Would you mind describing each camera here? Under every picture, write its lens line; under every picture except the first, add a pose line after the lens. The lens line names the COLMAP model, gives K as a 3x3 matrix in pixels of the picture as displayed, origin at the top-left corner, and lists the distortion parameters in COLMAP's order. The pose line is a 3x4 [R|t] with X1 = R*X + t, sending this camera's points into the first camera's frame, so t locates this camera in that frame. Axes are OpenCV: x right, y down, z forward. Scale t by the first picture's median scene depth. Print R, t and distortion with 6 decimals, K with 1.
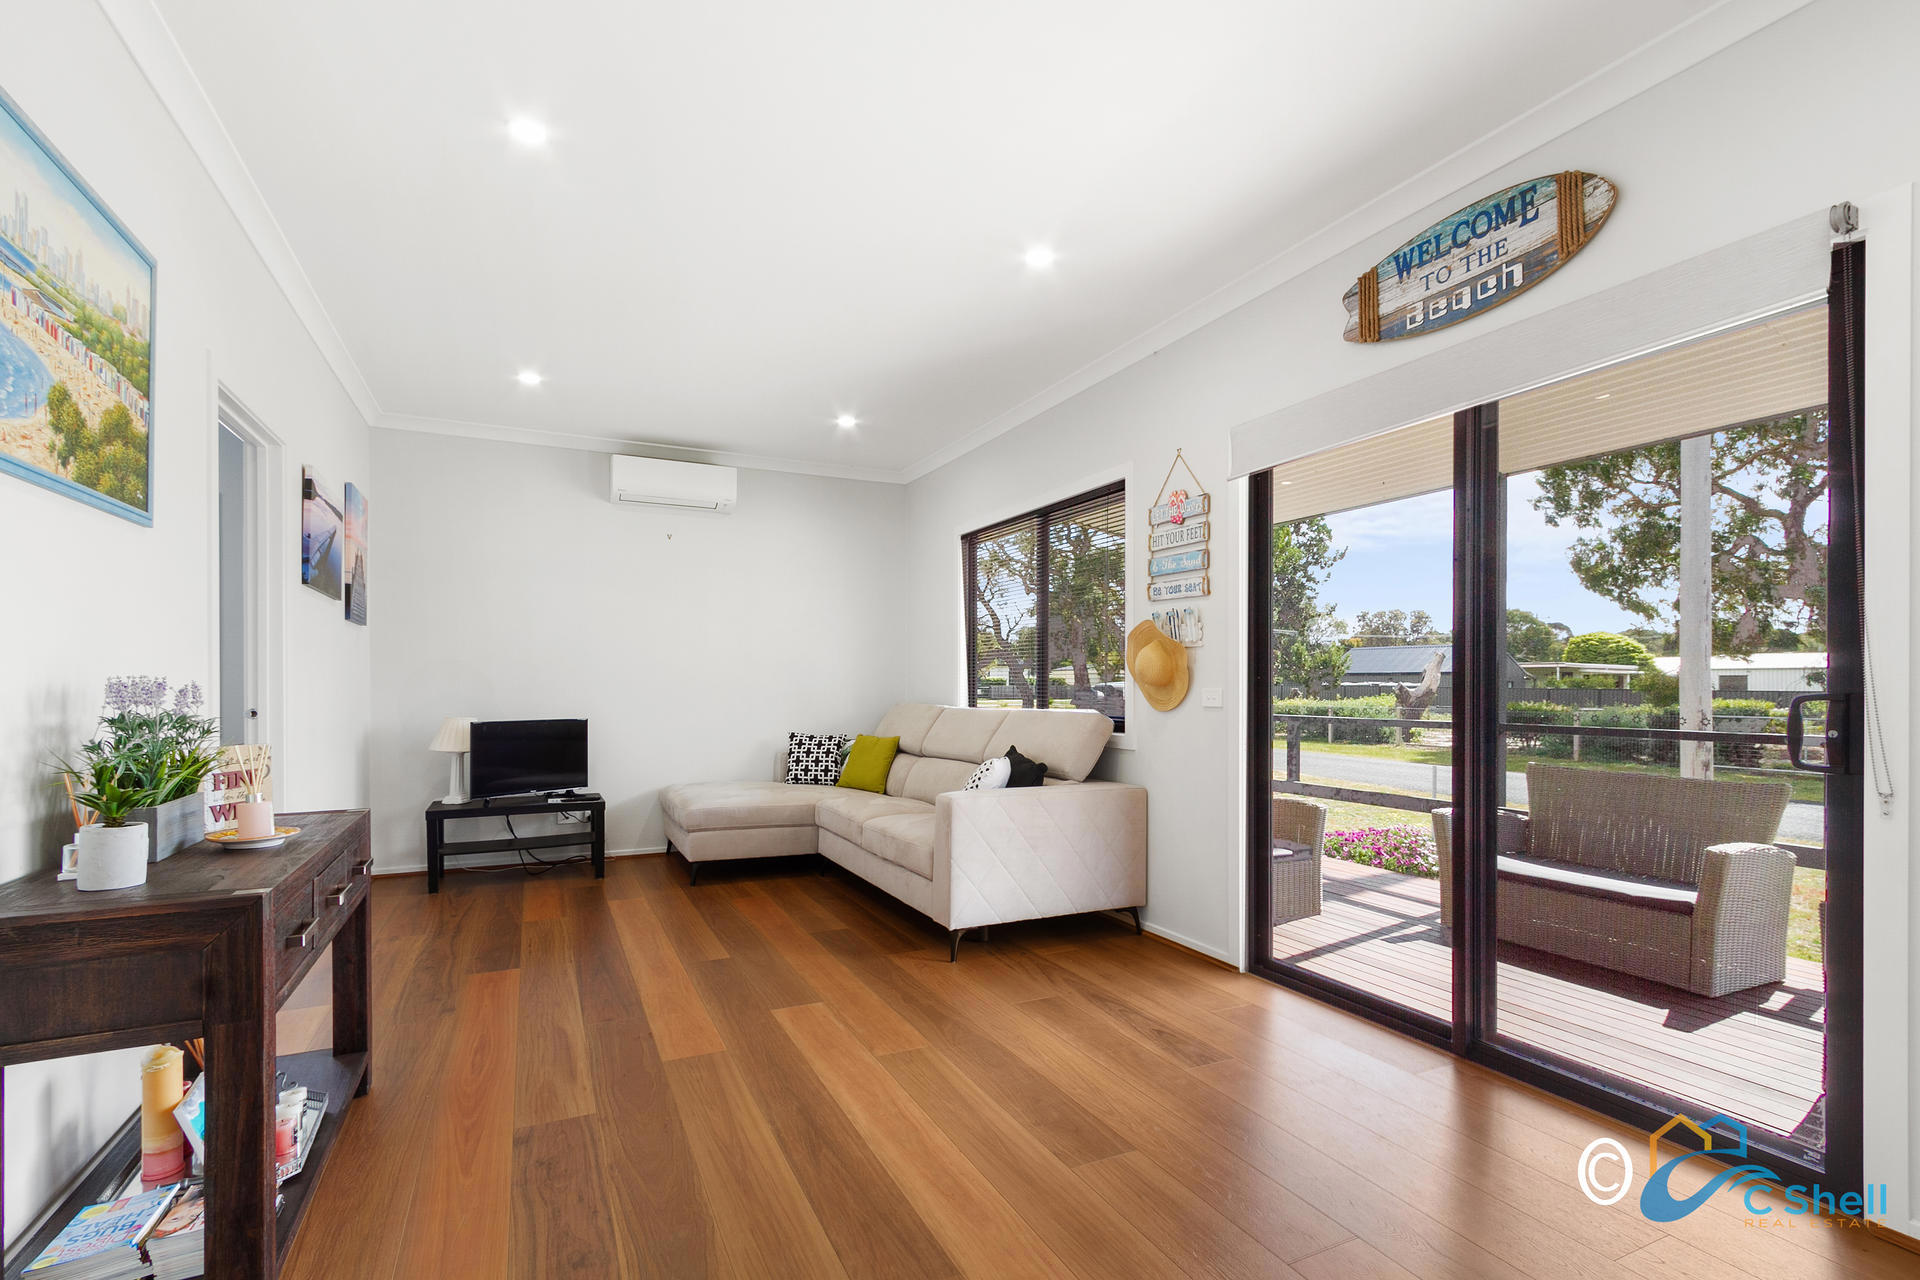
lens RADIAL K [[892.2, 0, 962.3], [0, 892.2, 690.1], [0, 0, 1]] dist [0.009910, 0.000066]
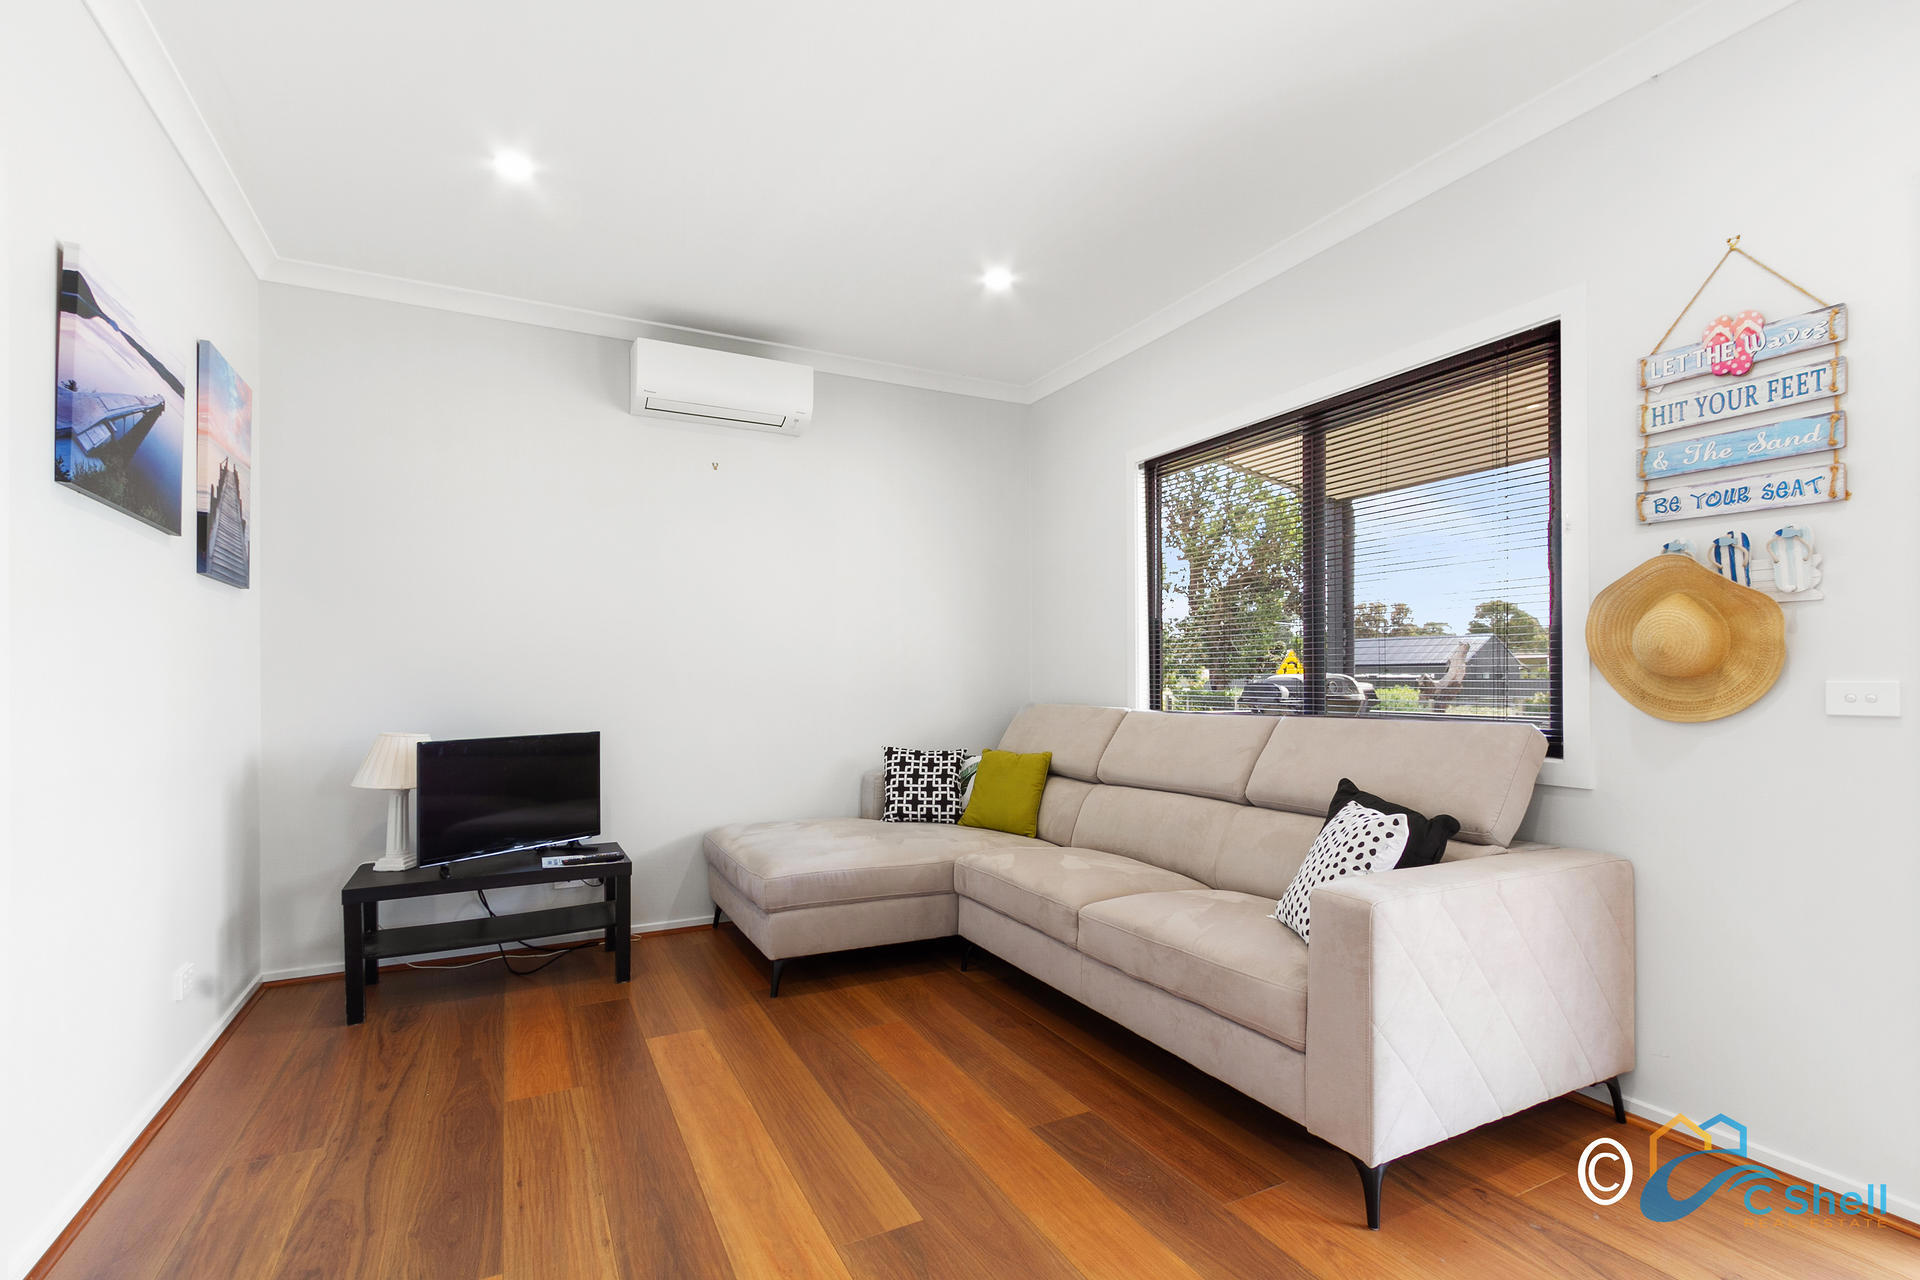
lens RADIAL K [[885.4, 0, 964.4], [0, 885.4, 677.4], [0, 0, 1]] dist [0.004312, -0.000250]
pose [[0.999585, -0.005926, 0.028205, -0.177344], [0.006143, 0.999952, -0.007595, -0.001933], [-0.028159, 0.007765, 0.999573, 0.354314]]
